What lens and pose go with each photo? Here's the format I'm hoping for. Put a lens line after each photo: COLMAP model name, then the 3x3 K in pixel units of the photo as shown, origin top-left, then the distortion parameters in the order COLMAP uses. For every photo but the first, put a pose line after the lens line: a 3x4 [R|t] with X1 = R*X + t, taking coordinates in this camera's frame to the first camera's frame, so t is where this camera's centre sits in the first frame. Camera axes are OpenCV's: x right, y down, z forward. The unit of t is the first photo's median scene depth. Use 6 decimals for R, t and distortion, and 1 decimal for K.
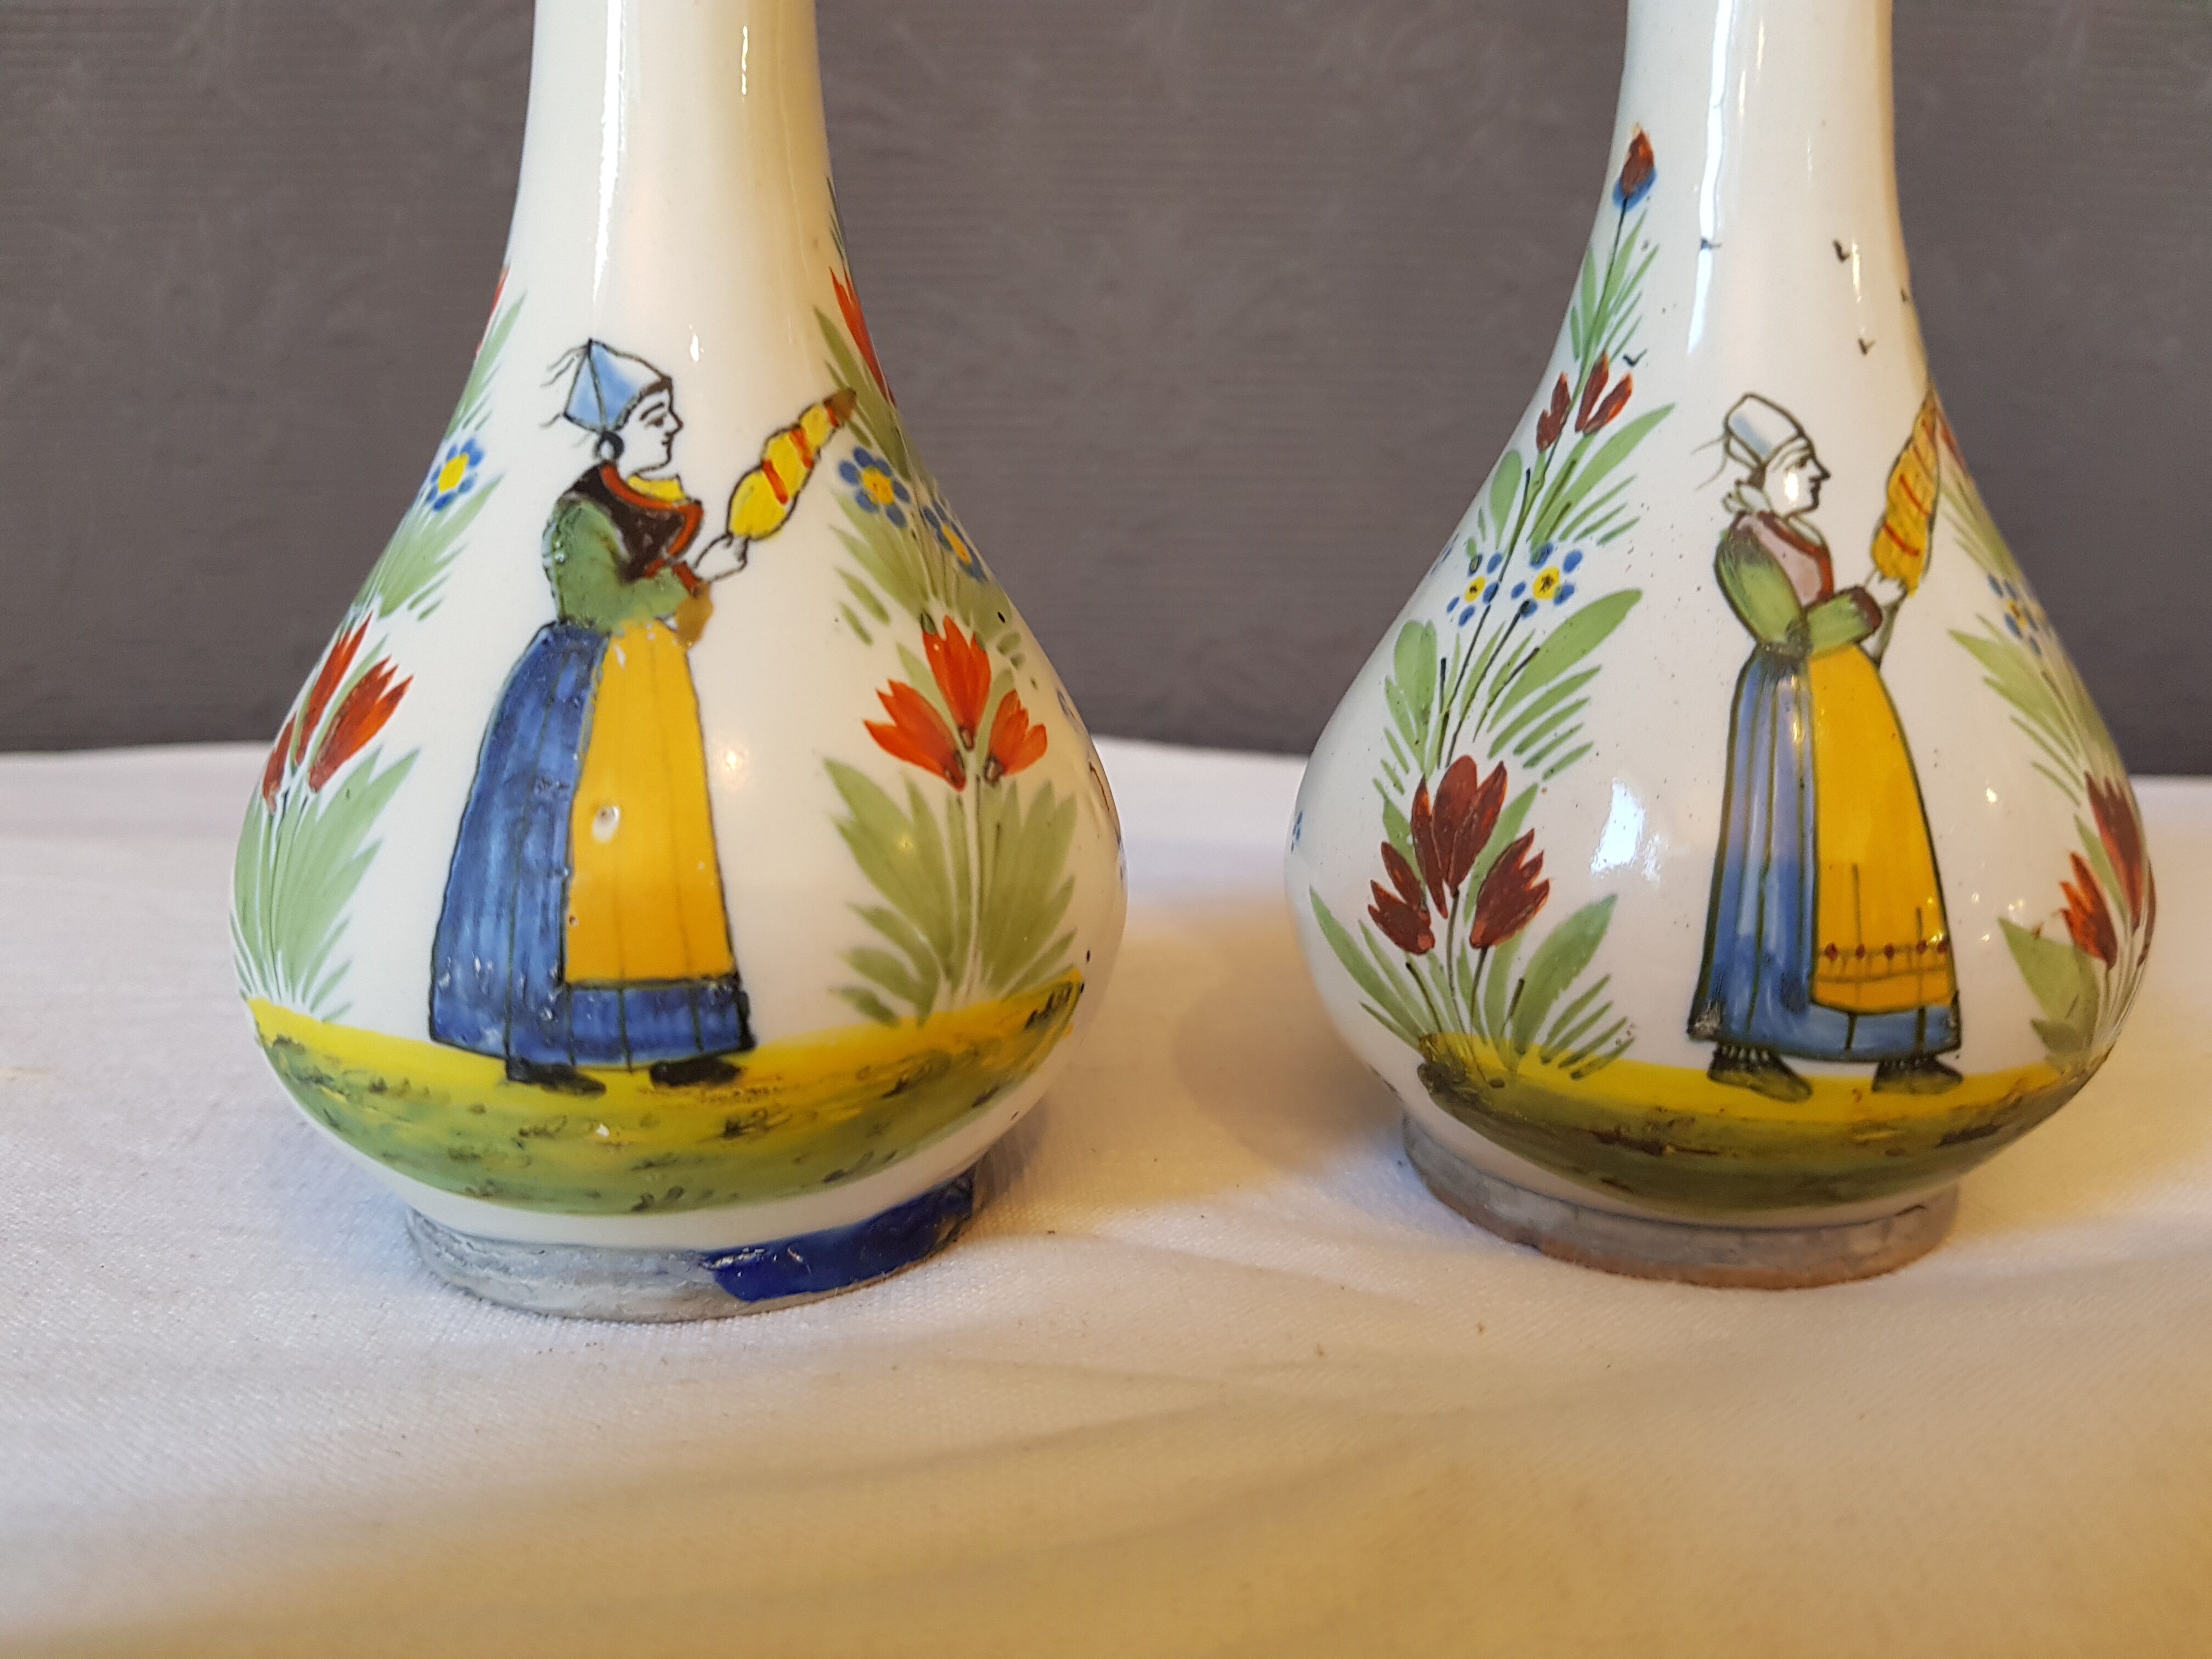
lens RADIAL K [[1641.1, 0, 1072.0], [0, 1641.1, 819.7], [0, 0, 1]] dist [-0.024747, -0.056904]
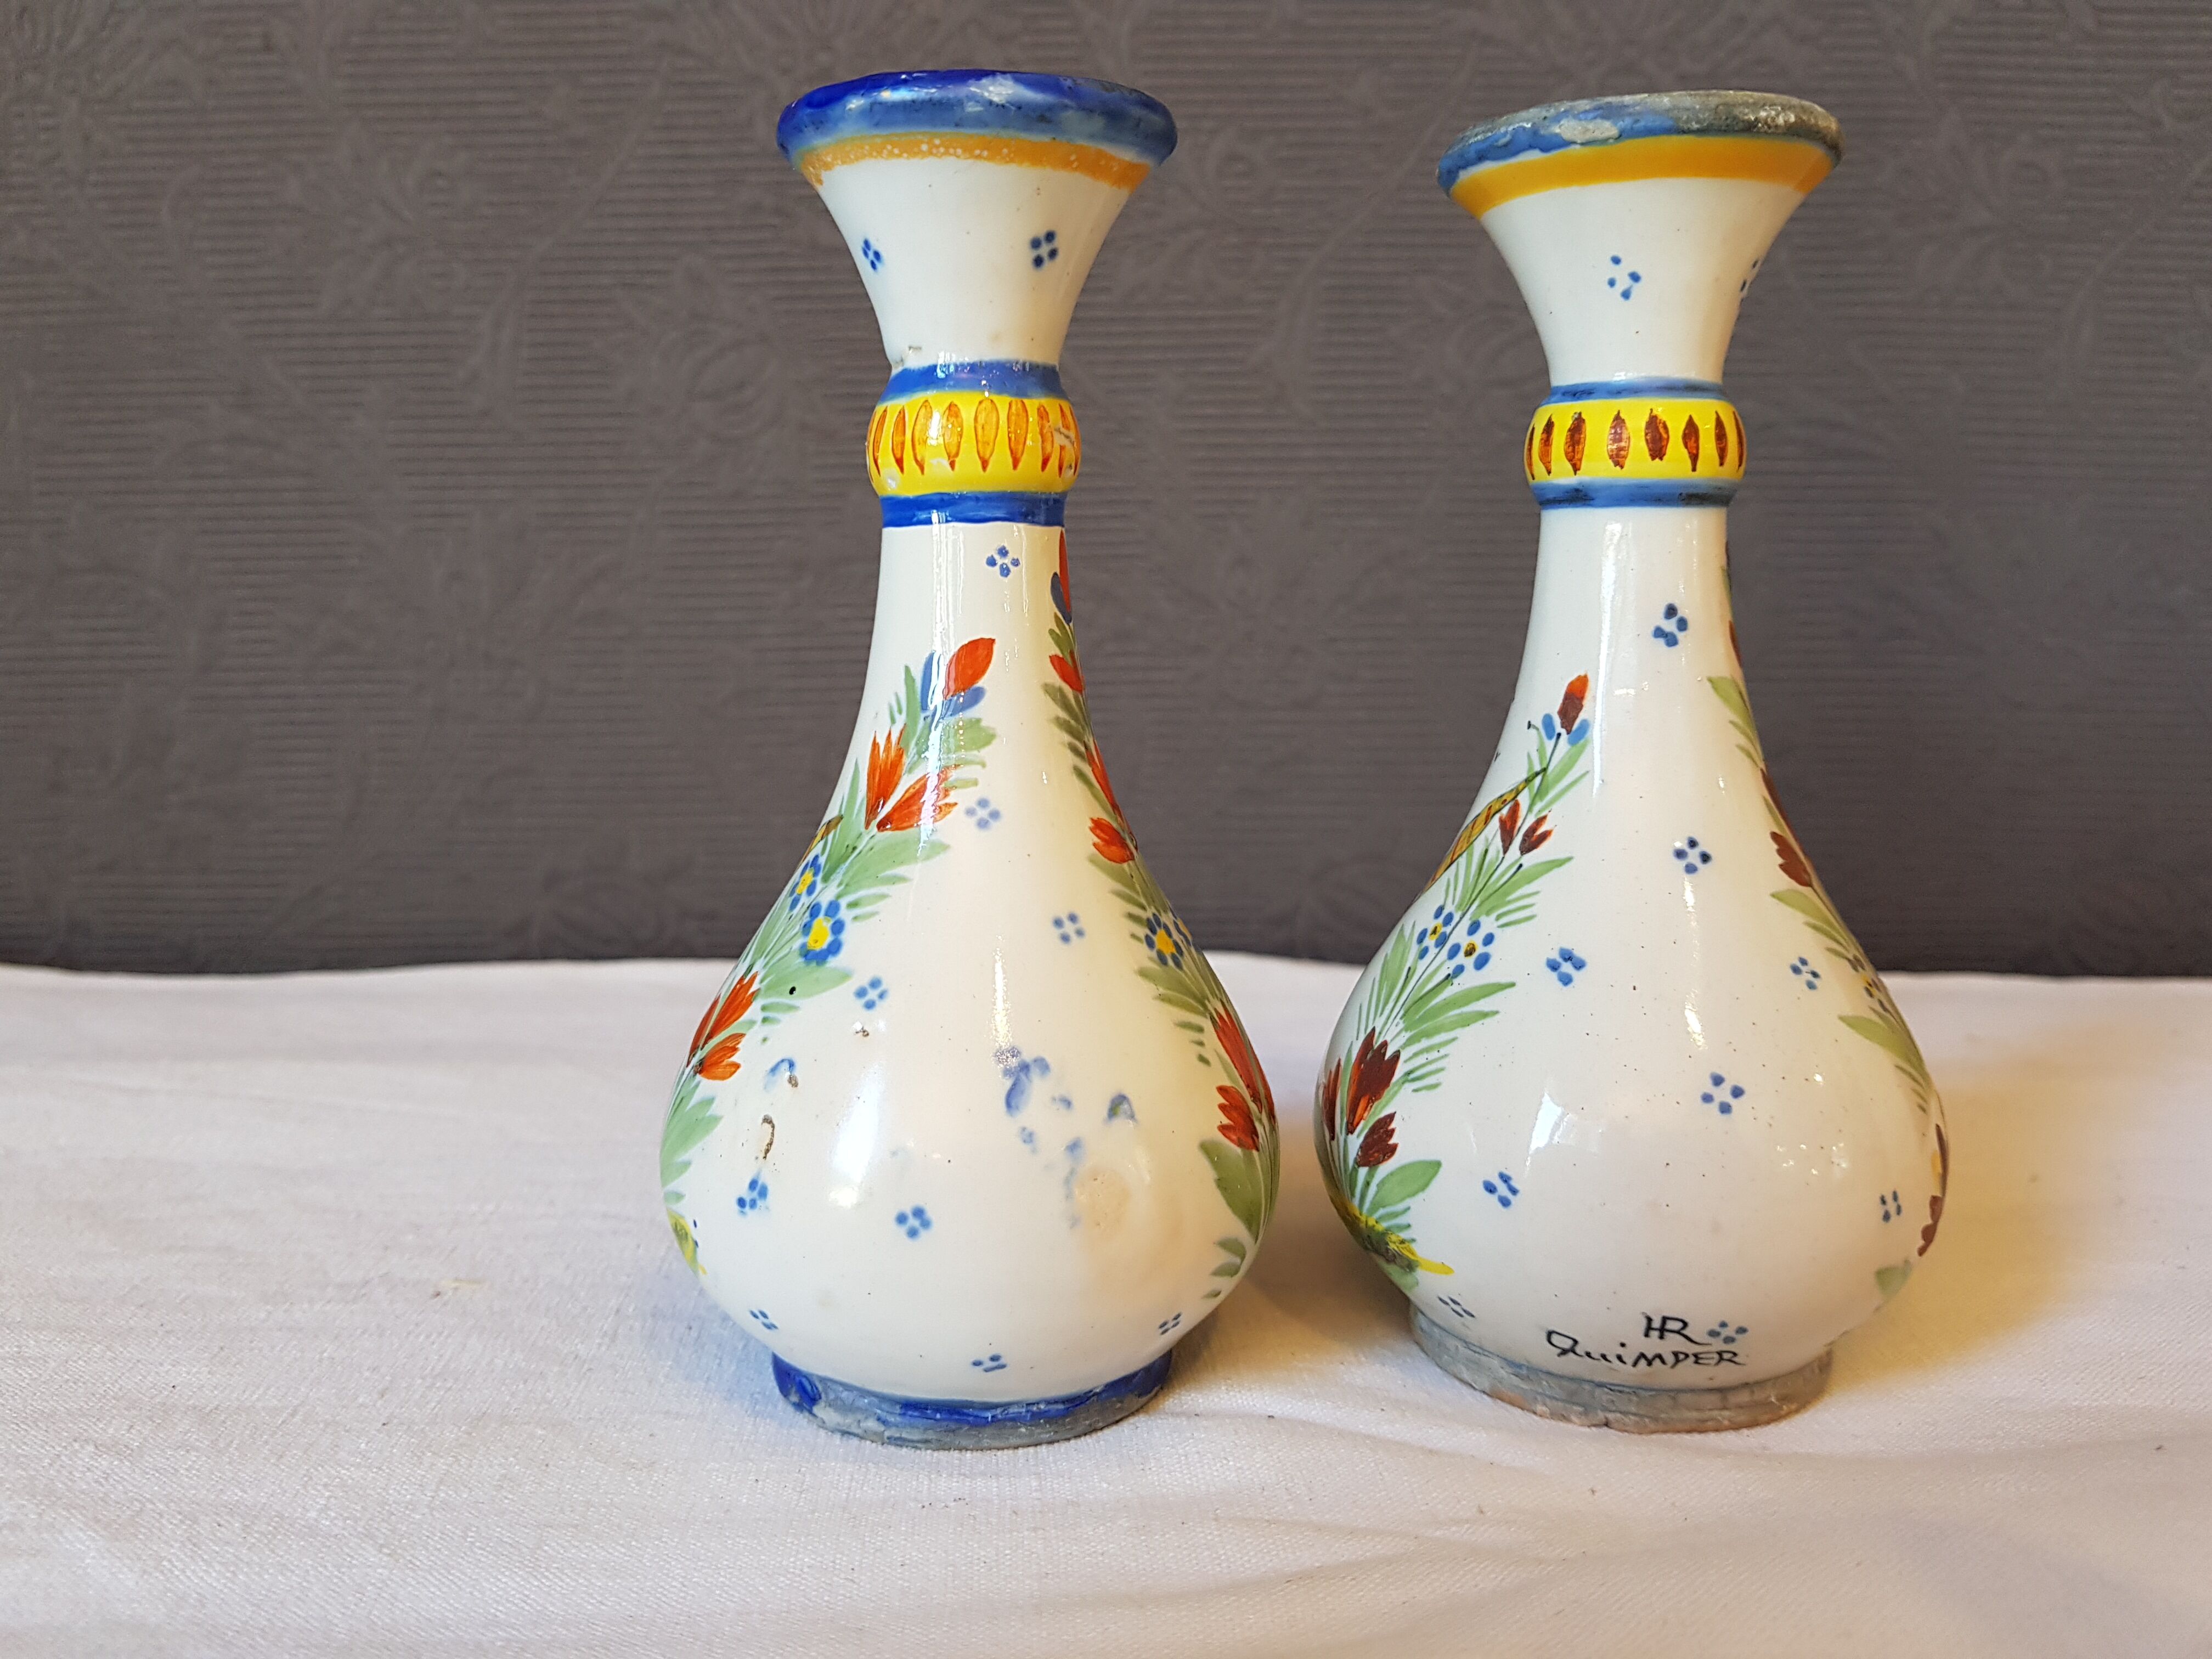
lens RADIAL K [[1641.1, 0, 1072.0], [0, 1641.1, 819.7], [0, 0, 1]] dist [-0.024747, -0.056904]
pose [[0.998968, -0.006217, -0.044987, -0.126592], [0.002939, 0.997360, -0.072555, -0.159848], [0.045319, 0.072348, 0.996349, -0.429355]]
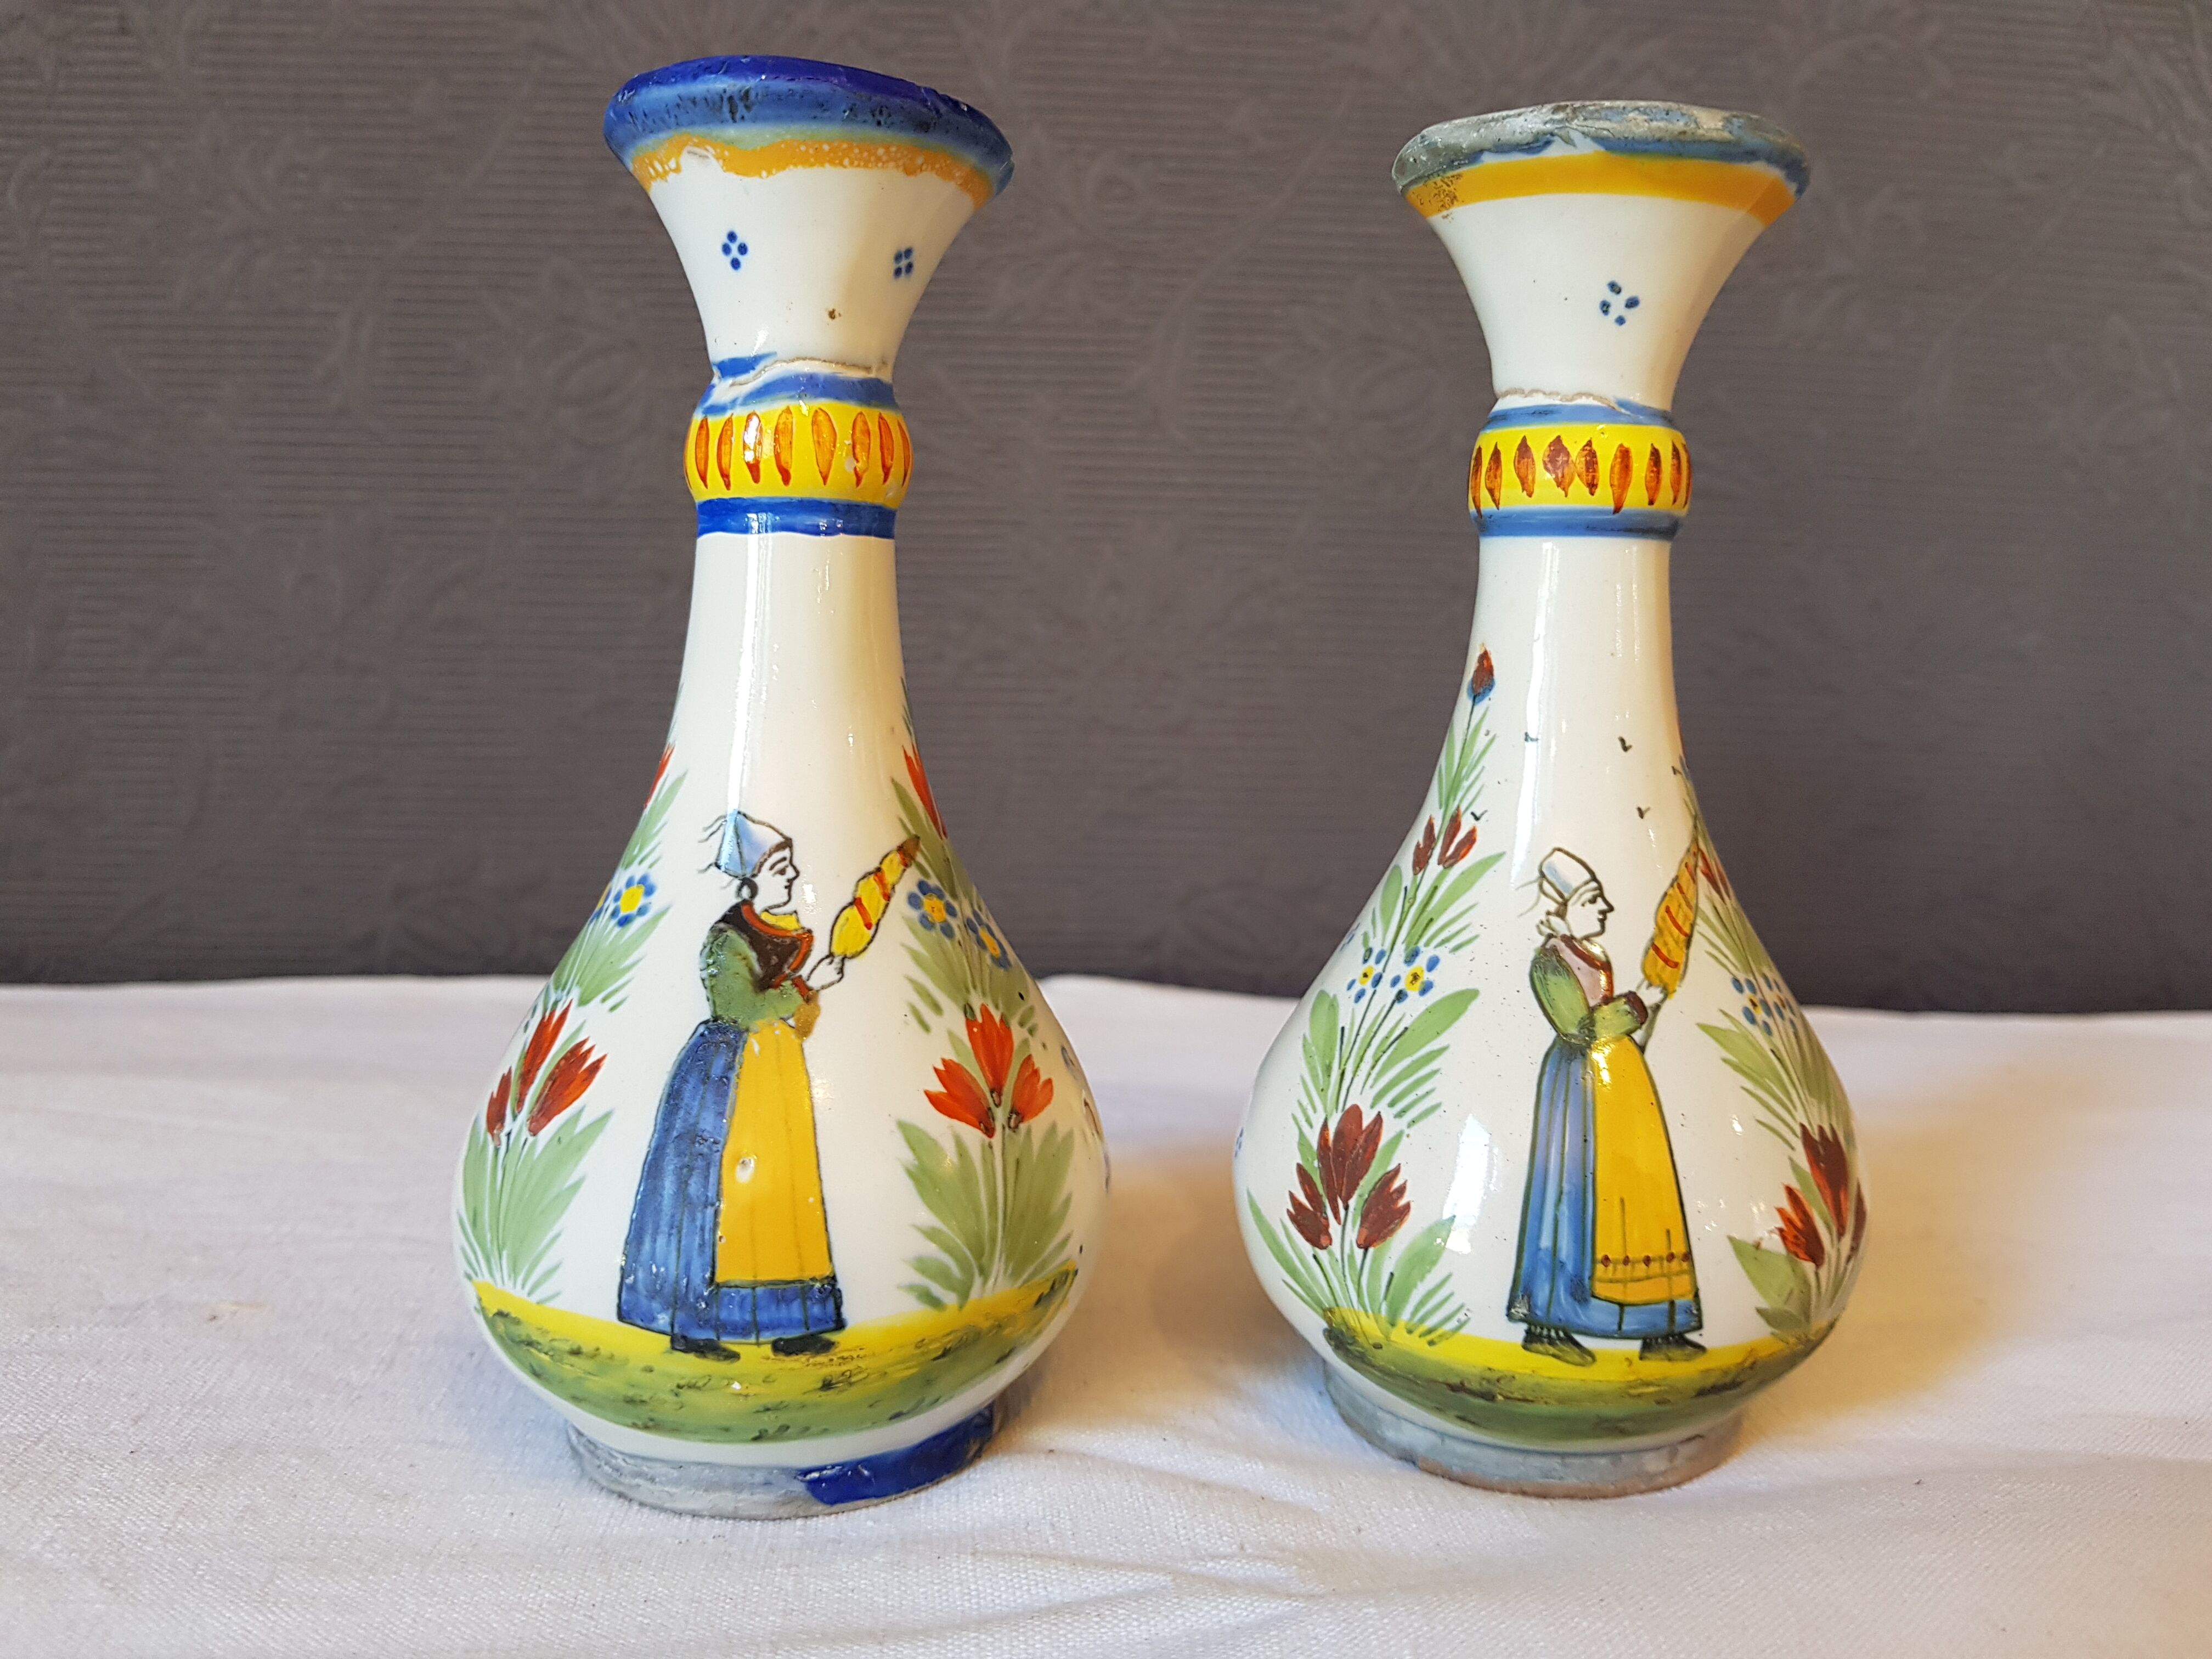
lens RADIAL K [[1643.5, 0, 1106.0], [0, 1643.5, 829.5], [0, 0, 1]] dist [-0.029617, -0.040167]
pose [[0.999797, 0.012992, 0.015419, 0.005325], [-0.011725, 0.996758, -0.079600, -0.164323], [-0.016404, 0.079403, 0.996708, -0.413516]]
